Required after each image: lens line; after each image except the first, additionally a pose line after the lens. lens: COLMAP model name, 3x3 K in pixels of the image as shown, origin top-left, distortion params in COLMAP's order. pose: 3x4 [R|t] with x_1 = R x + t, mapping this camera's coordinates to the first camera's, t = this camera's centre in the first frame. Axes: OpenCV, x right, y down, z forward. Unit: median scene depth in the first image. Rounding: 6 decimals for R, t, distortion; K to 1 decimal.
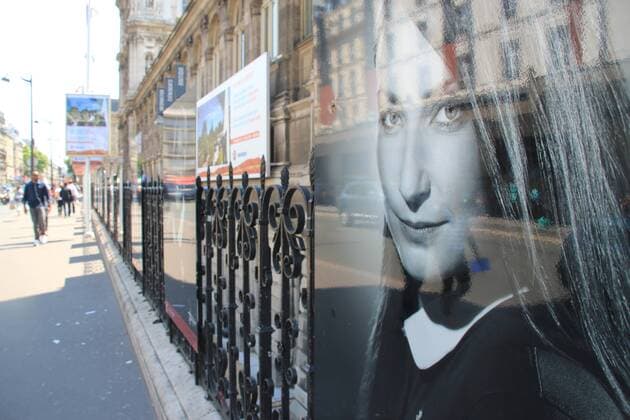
lens RADIAL K [[526.3, 0, 315.0], [0, 526.3, 210.0], [0, 0, 1]] dist [-0.185309, 0.184111]
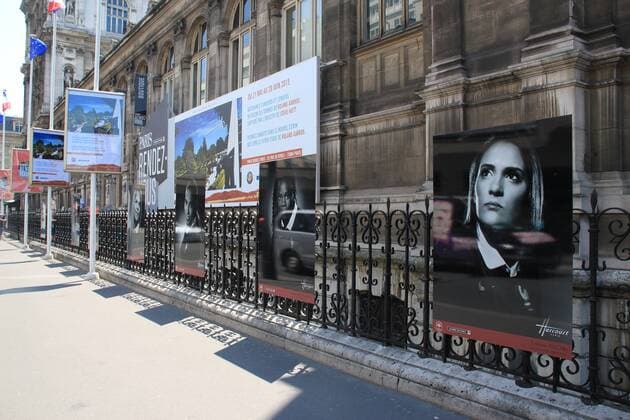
lens RADIAL K [[526.3, 0, 315.0], [0, 526.3, 210.0], [0, 0, 1]] dist [-0.185309, 0.184111]
pose [[0.976426, 0.003020, 0.215831, -0.227020], [0.009297, 0.998386, -0.056032, -0.004492], [-0.215652, 0.056718, 0.974822, 0.151391]]
